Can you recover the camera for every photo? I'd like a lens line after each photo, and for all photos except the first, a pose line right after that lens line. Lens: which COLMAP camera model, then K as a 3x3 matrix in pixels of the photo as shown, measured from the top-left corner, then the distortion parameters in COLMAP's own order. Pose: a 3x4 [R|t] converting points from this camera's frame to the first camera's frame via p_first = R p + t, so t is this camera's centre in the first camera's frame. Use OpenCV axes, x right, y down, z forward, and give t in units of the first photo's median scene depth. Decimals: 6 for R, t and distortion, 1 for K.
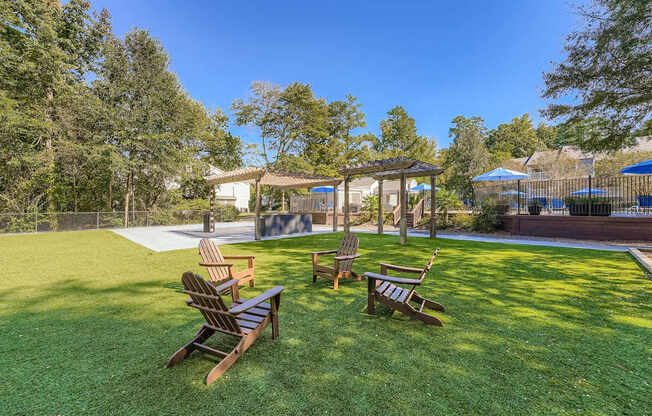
lens RADIAL K [[261.6, 0, 327.7], [0, 261.6, 206.7], [0, 0, 1]] dist [0.000558, 0.000001]
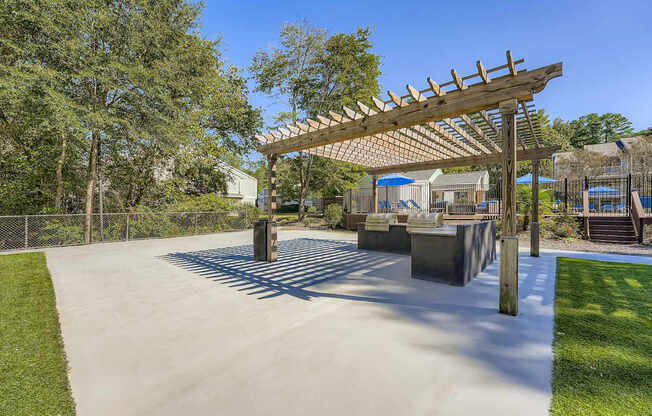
lens RADIAL K [[261.6, 0, 324.3], [0, 261.6, 209.8], [0, 0, 1]] dist [0.000558, 0.000001]
pose [[0.999298, -0.003833, 0.037275, -0.225112], [0.003733, 0.999989, 0.002752, 0.008390], [-0.037285, -0.002611, 0.999301, 0.332598]]
